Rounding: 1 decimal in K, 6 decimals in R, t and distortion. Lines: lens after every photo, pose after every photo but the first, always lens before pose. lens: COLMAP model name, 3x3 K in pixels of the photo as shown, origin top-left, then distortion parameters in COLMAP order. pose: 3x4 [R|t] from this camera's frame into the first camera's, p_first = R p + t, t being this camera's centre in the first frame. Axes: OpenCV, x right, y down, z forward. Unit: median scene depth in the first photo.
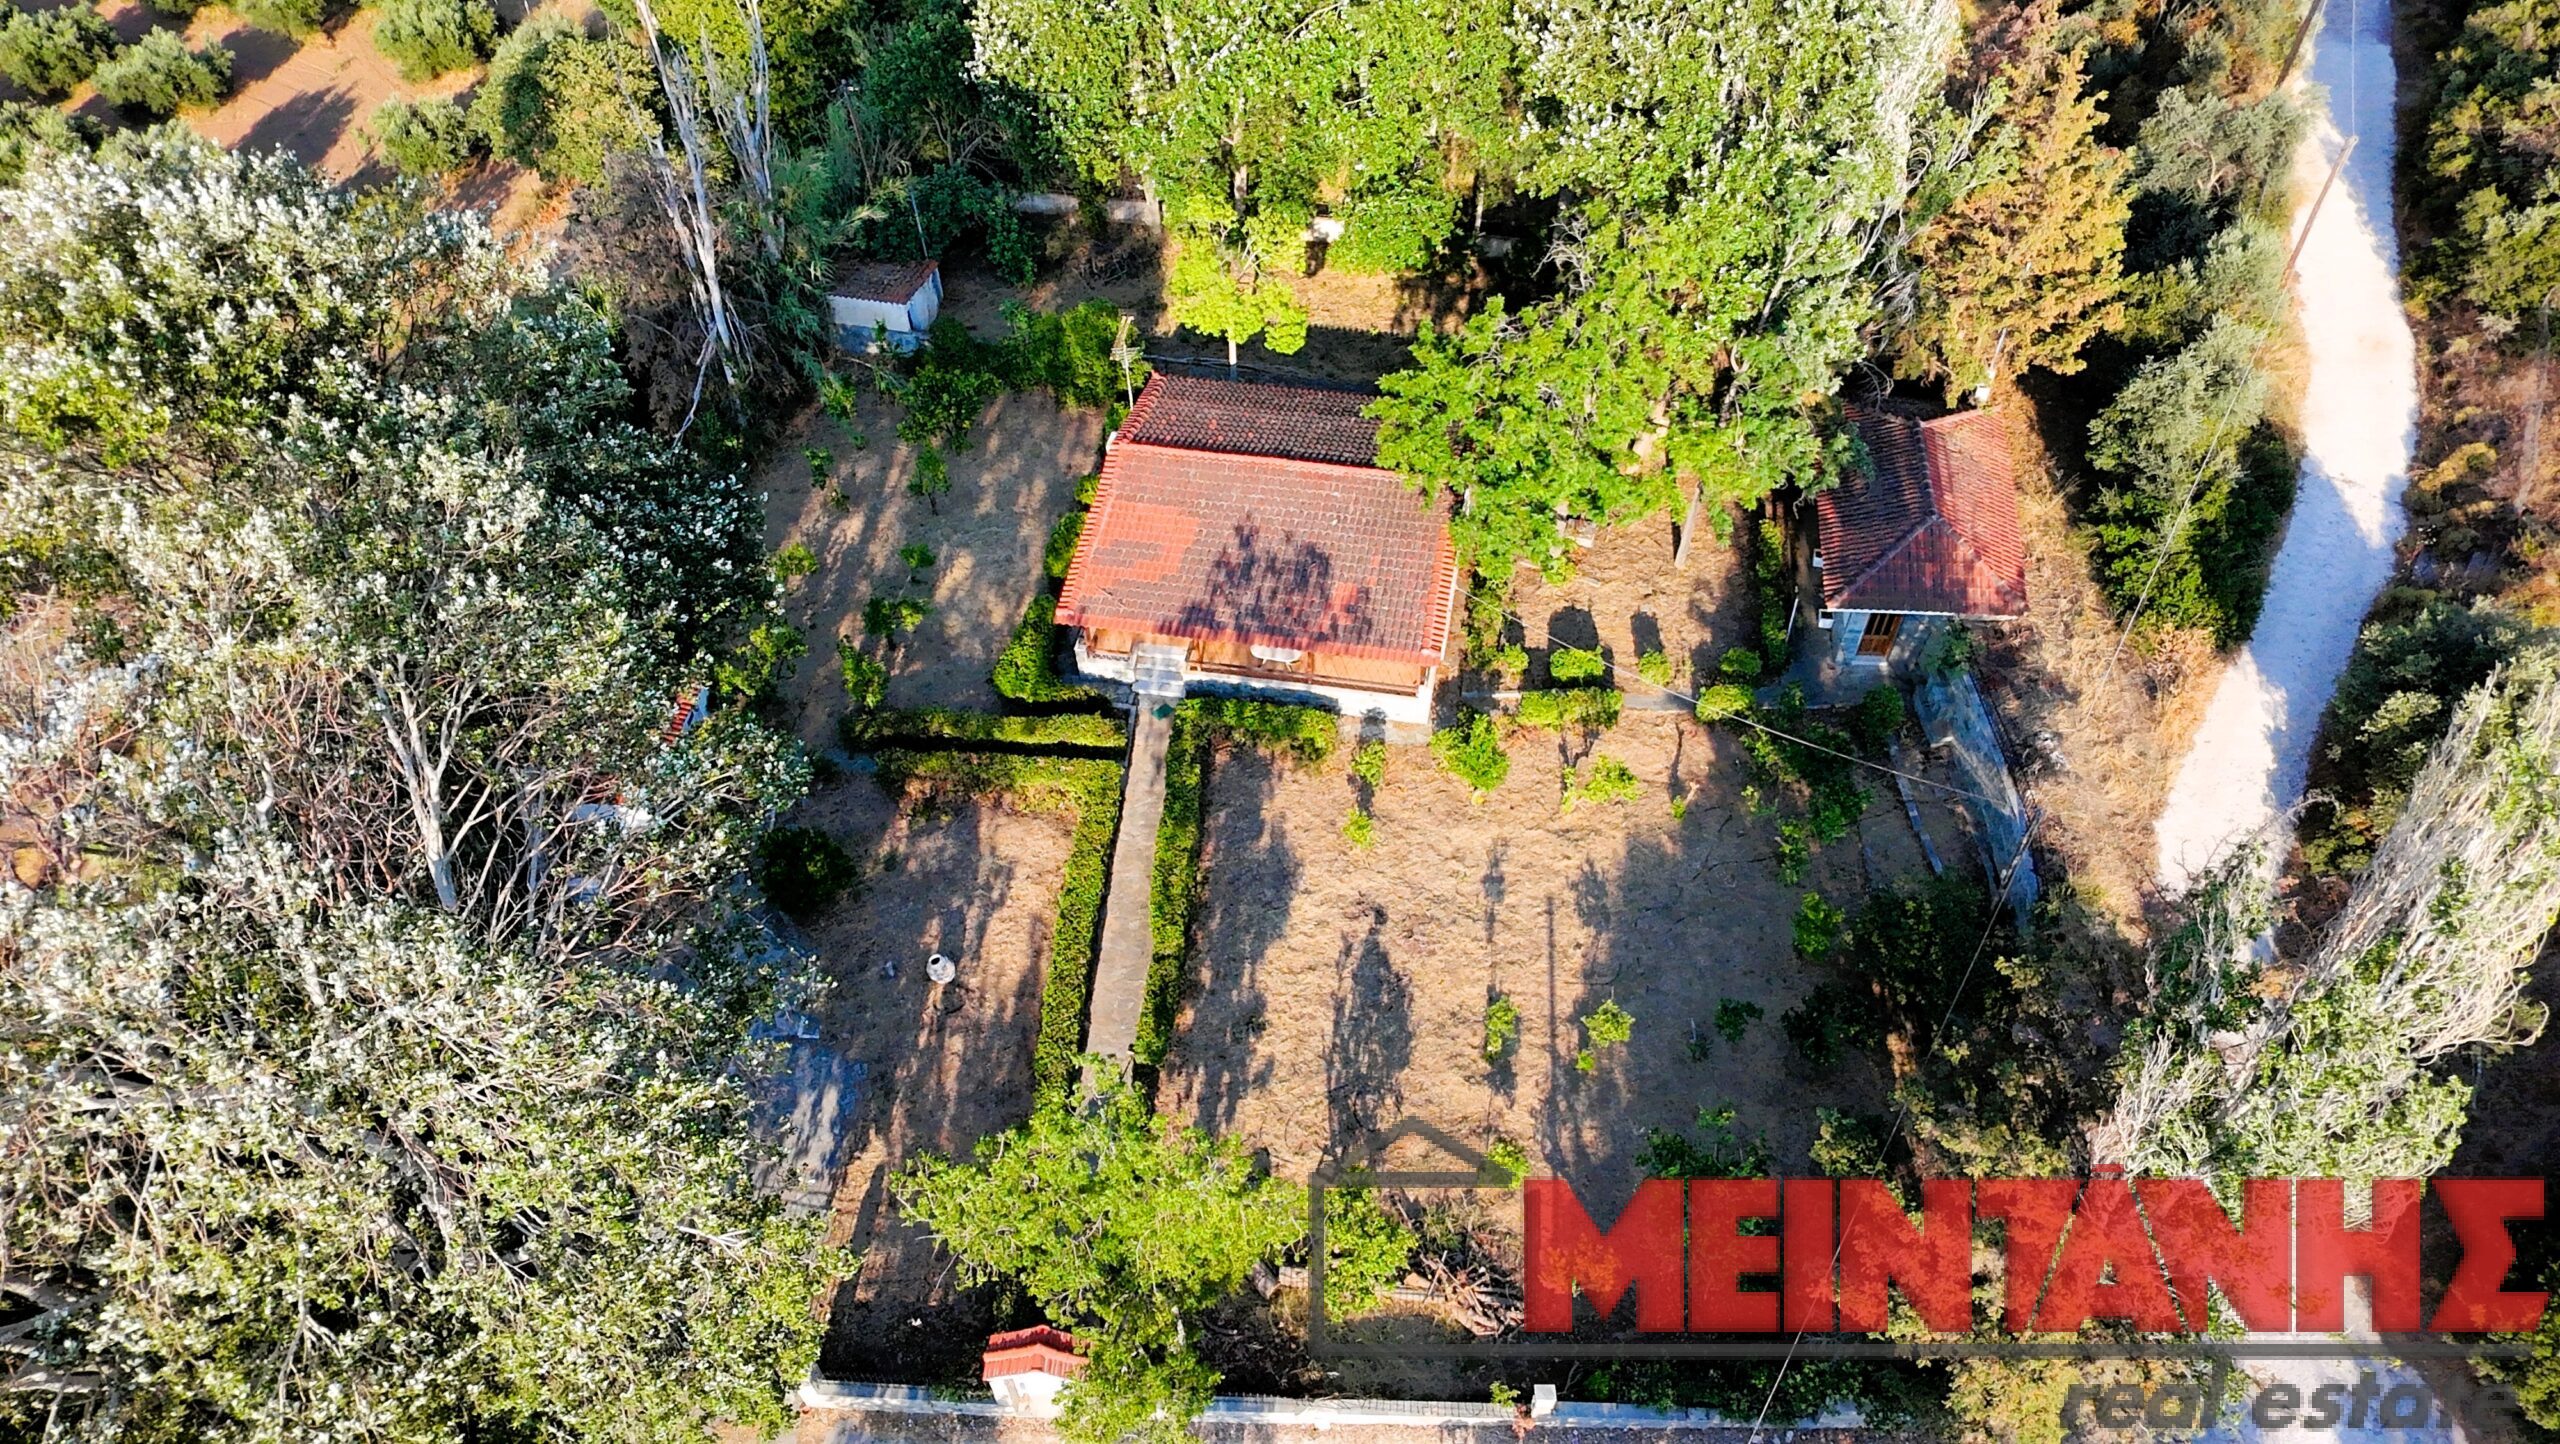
lens RADIAL K [[1646.9, 0, 1295.9], [0, 1646.9, 717.0], [0, 0, 1]] dist [0.005957, -0.005152]
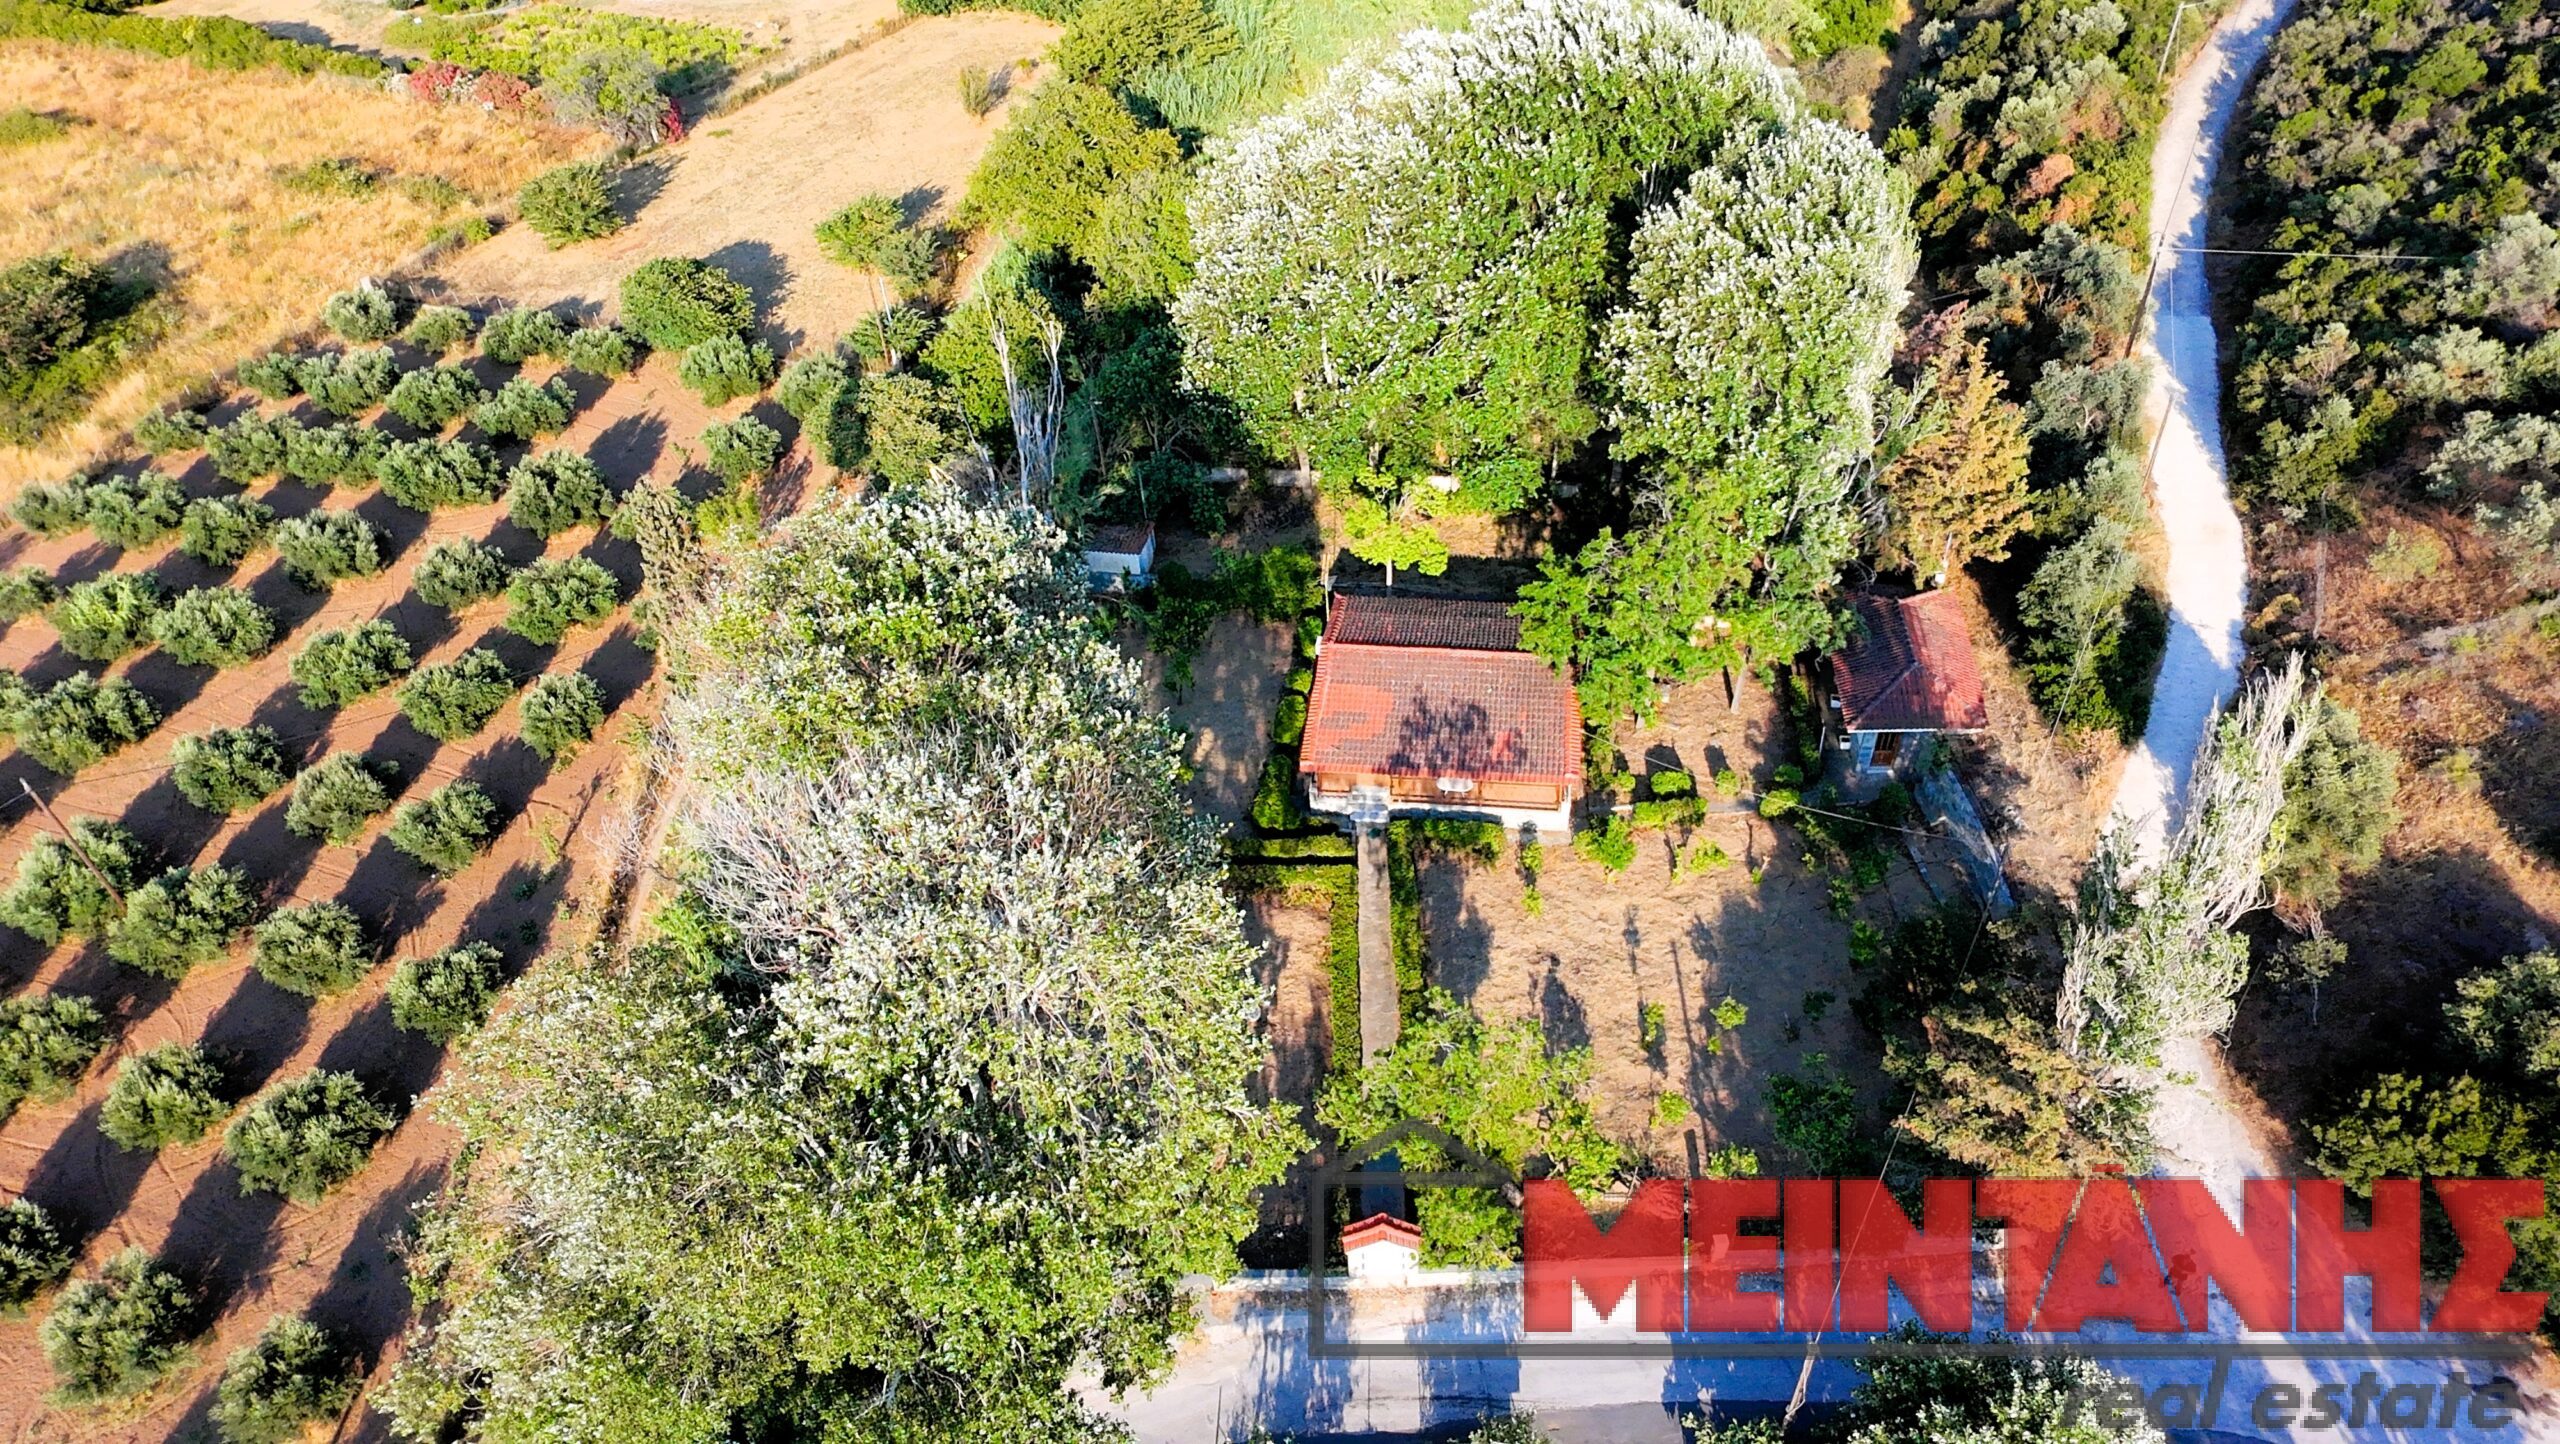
lens RADIAL K [[1646.9, 0, 1295.9], [0, 1646.9, 717.0], [0, 0, 1]] dist [0.005957, -0.005152]
pose [[0.998655, -0.050161, 0.013083, -0.164129], [0.051483, 0.989201, -0.137225, 0.089553], [-0.006058, 0.137714, 0.990453, -0.390073]]
